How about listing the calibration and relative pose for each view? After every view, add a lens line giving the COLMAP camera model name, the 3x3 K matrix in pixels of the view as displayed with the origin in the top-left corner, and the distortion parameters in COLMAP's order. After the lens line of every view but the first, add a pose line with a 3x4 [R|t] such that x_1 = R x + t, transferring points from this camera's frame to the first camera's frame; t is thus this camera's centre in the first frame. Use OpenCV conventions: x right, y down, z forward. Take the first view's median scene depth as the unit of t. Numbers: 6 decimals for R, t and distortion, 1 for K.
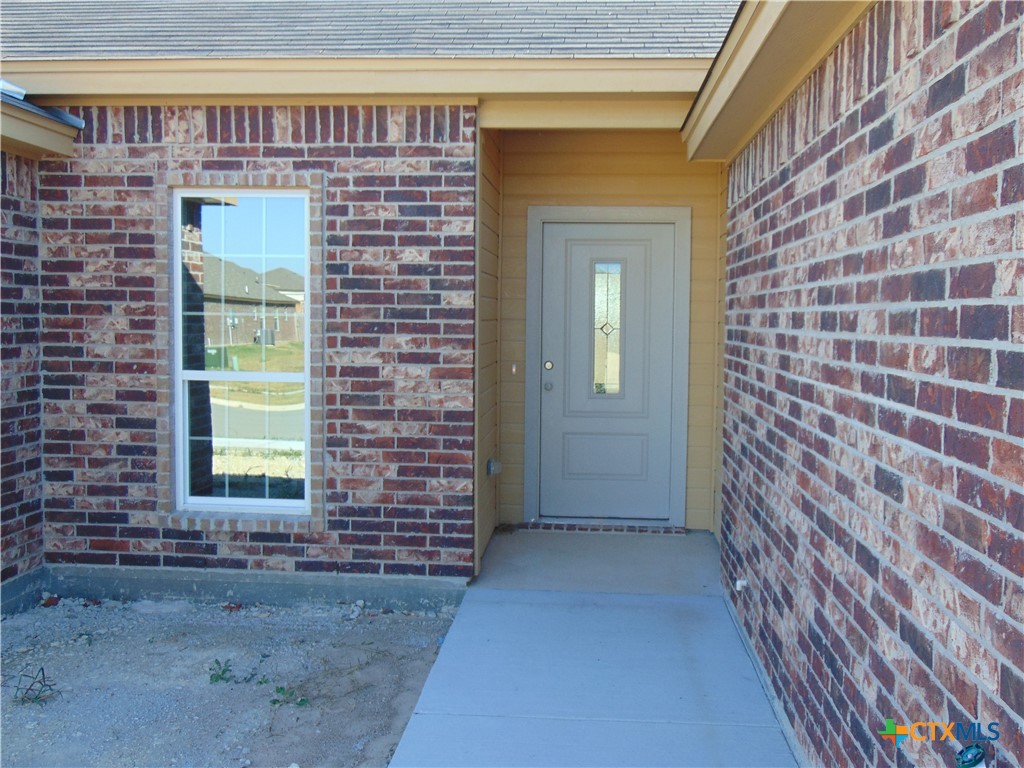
lens RADIAL K [[1041.5, 0, 511.2], [0, 1041.5, 380.1], [0, 0, 1]] dist [-0.009538, 0.000000]
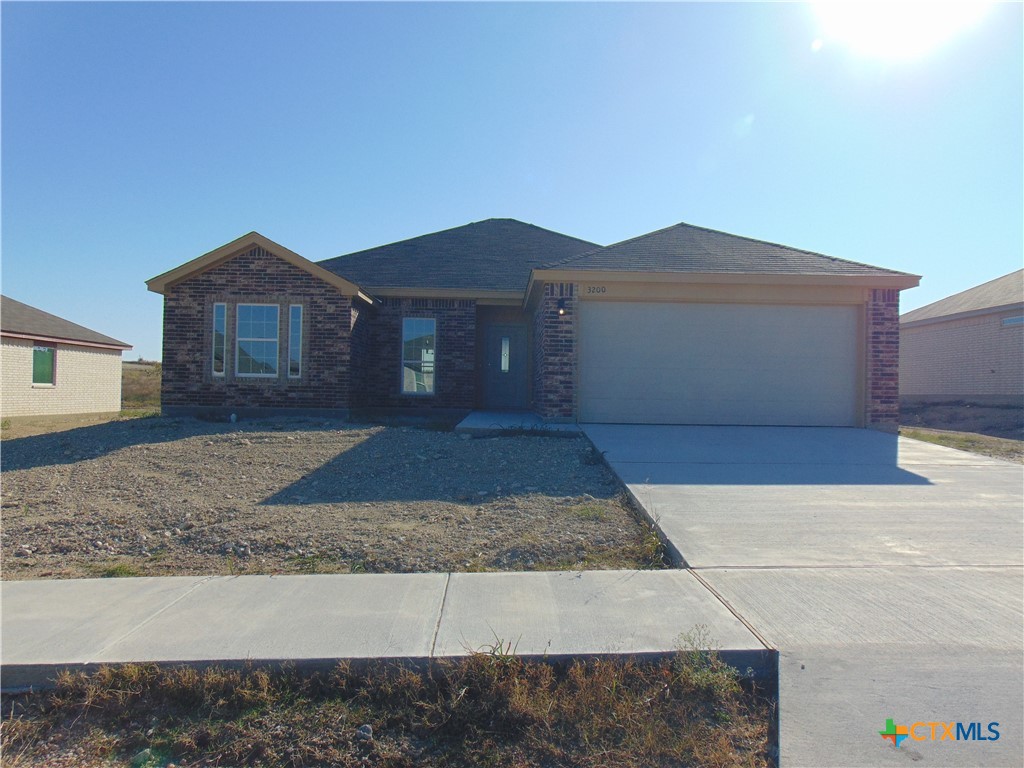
lens RADIAL K [[767.7, 0, 513.2], [0, 767.7, 389.6], [0, 0, 1]] dist [-0.027081, 0.064652]
pose [[0.995038, 0.007742, 0.099196, -0.187349], [-0.000993, 0.997691, -0.067909, 0.325229], [-0.099493, 0.067473, 0.992748, -2.149255]]
